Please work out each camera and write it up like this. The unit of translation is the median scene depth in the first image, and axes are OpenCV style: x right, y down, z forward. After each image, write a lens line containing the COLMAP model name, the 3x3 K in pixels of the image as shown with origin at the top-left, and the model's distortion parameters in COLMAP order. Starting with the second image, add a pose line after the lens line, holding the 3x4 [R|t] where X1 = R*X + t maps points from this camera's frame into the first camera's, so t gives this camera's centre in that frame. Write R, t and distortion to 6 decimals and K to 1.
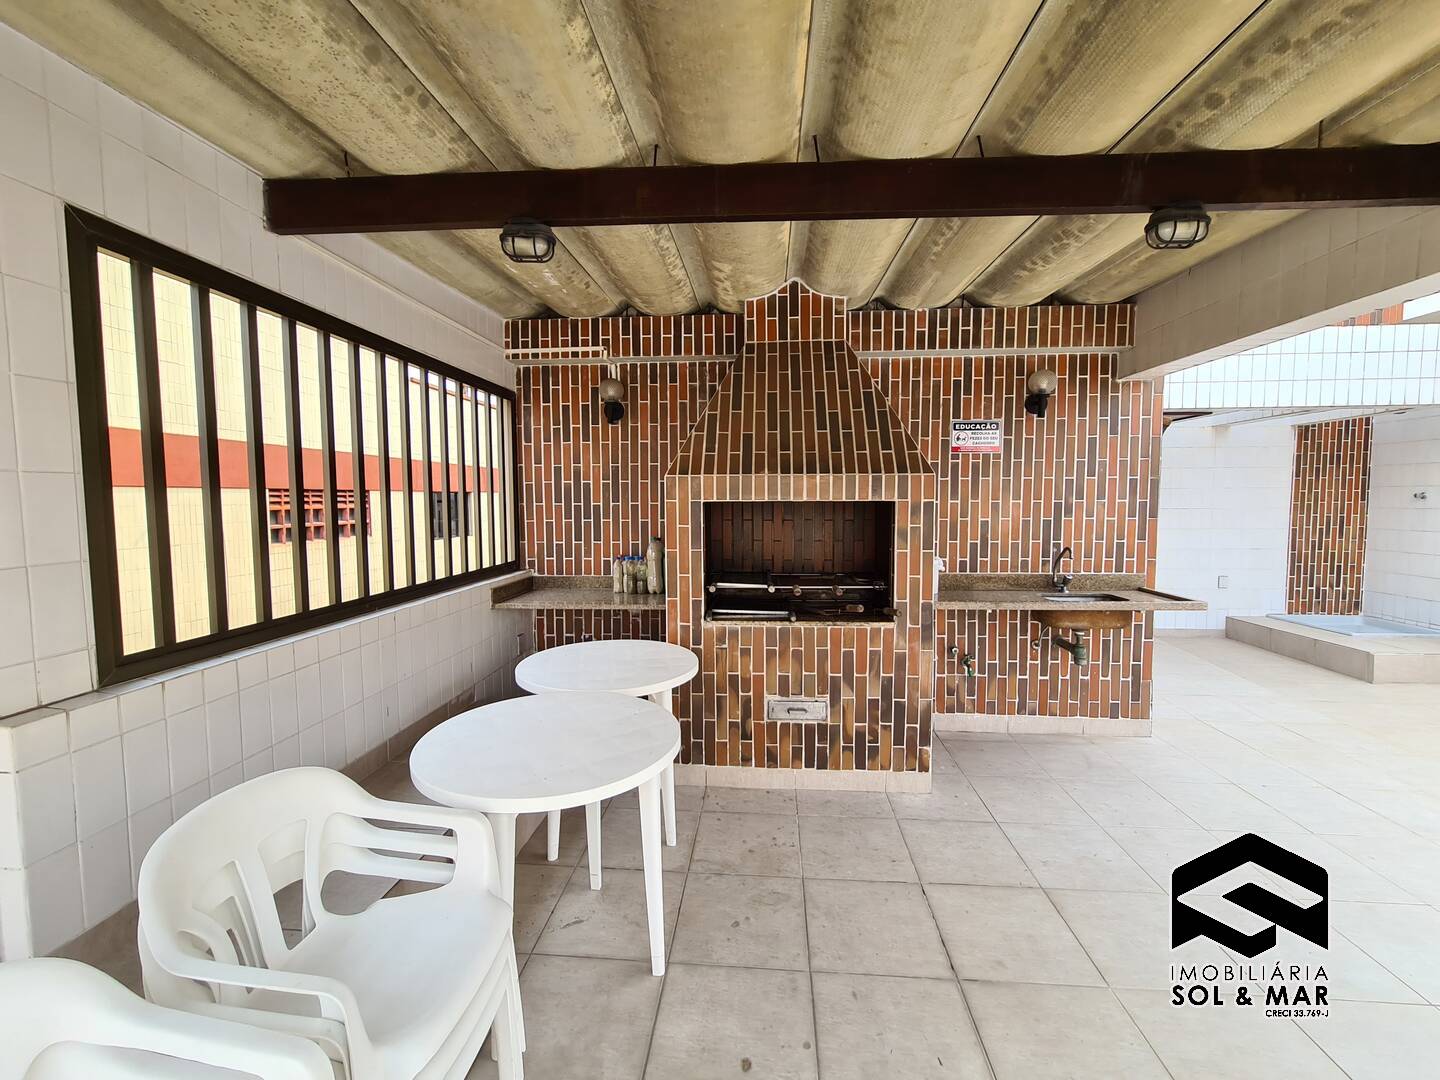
lens RADIAL K [[589.7, 0, 725.0], [0, 589.7, 537.1], [0, 0, 1]] dist [-0.002490, 0.000323]
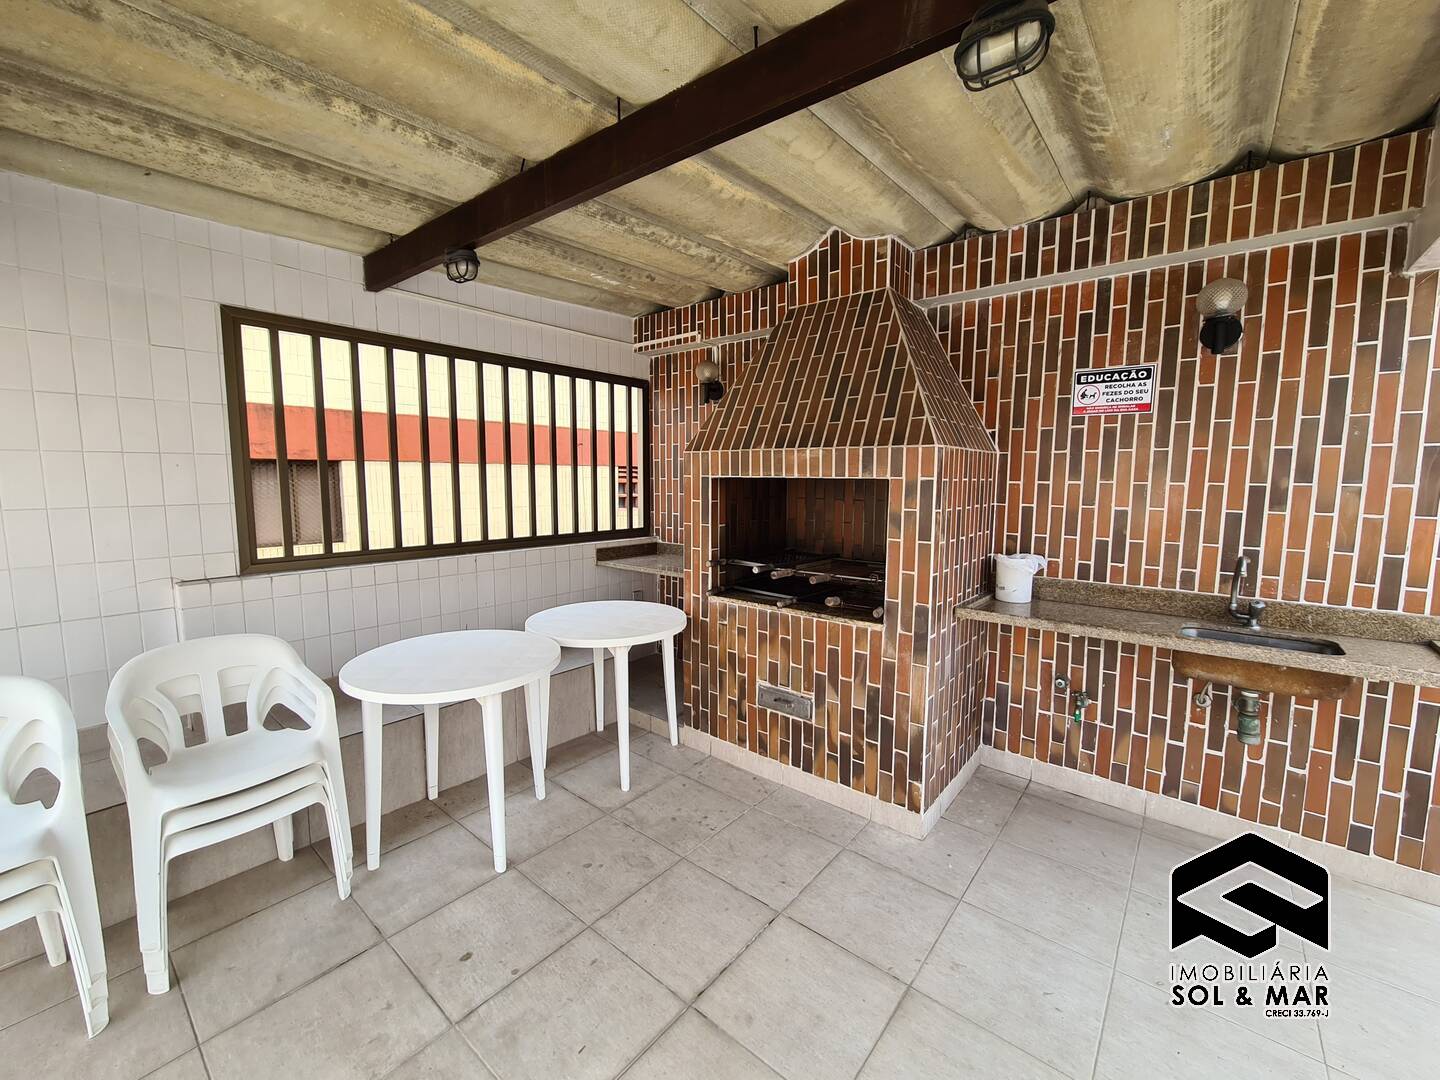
lens RADIAL K [[589.7, 0, 725.0], [0, 589.7, 537.1], [0, 0, 1]] dist [-0.002490, 0.000323]
pose [[0.817563, 0.069623, -0.571615, 0.544314], [-0.049398, 0.997484, 0.050841, -0.010139], [0.573717, -0.013329, 0.818945, 0.178144]]
